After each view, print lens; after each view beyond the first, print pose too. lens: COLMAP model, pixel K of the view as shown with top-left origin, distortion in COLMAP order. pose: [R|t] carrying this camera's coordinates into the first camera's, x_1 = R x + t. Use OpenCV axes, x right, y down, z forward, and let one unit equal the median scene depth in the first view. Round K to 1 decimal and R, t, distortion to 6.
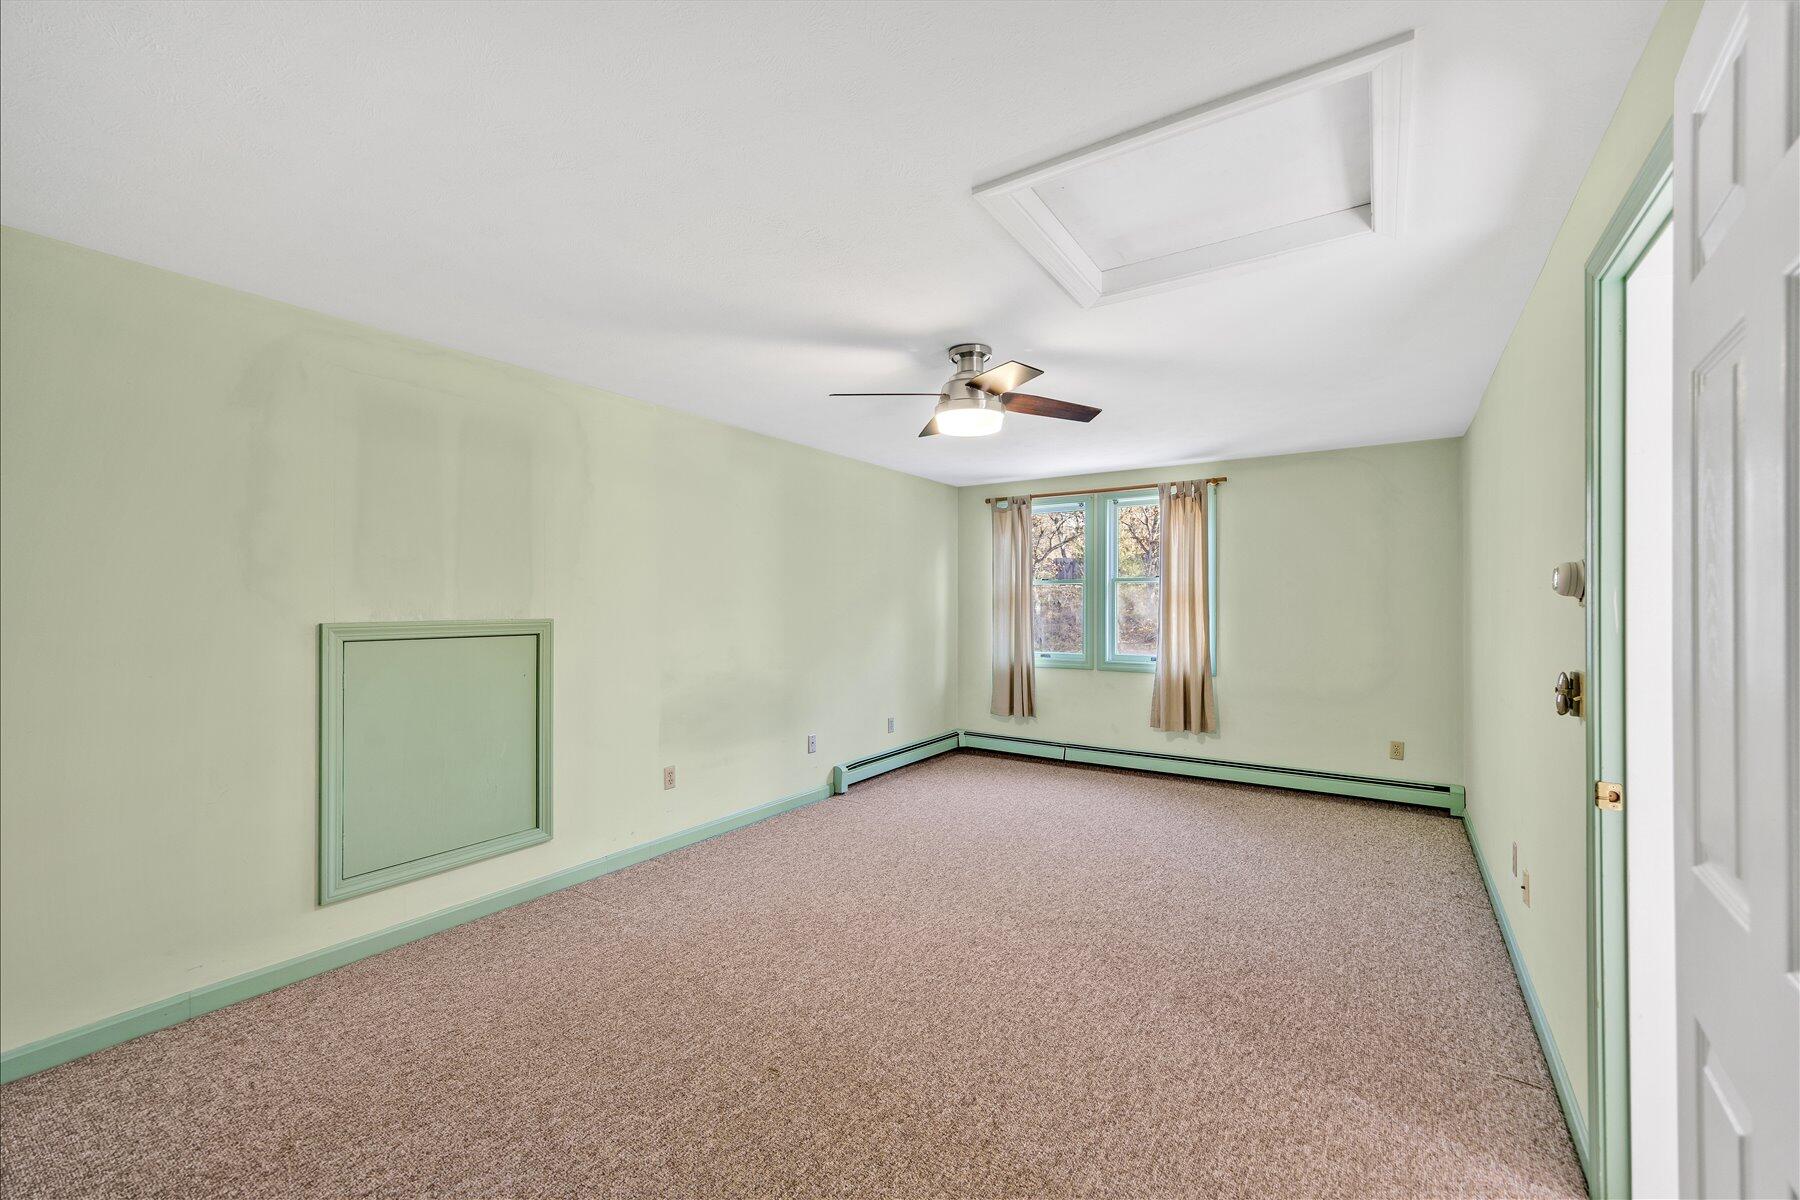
lens RADIAL K [[723.3, 0, 903.8], [0, 723.3, 604.0], [0, 0, 1]] dist [0.006188, 0.000966]
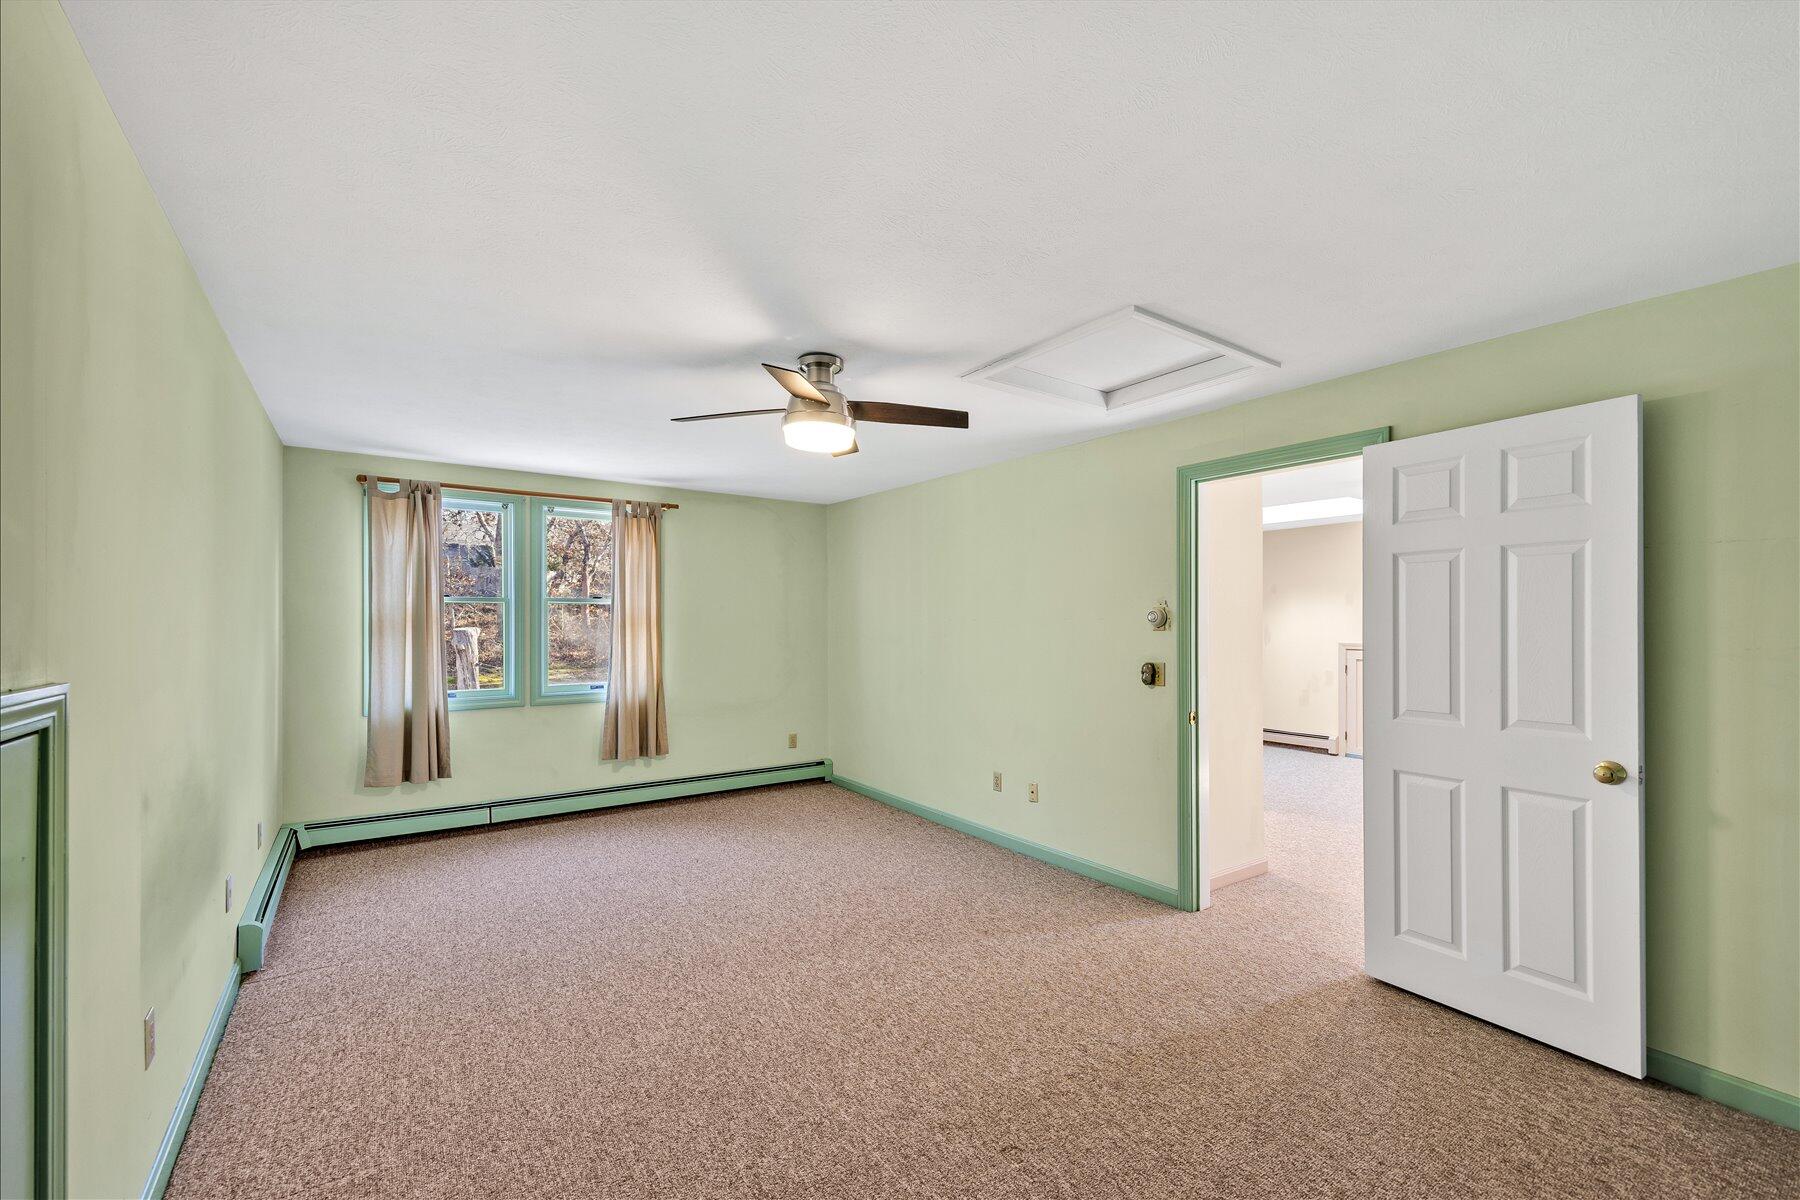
lens RADIAL K [[723.3, 0, 945.1], [0, 723.3, 617.8], [0, 0, 1]] dist [0.006188, 0.000966]
pose [[0.353082, 0.007153, 0.935565, -0.368106], [0.001327, 0.999966, -0.008146, -0.003883], [-0.935591, 0.004117, 0.353061, 0.261197]]
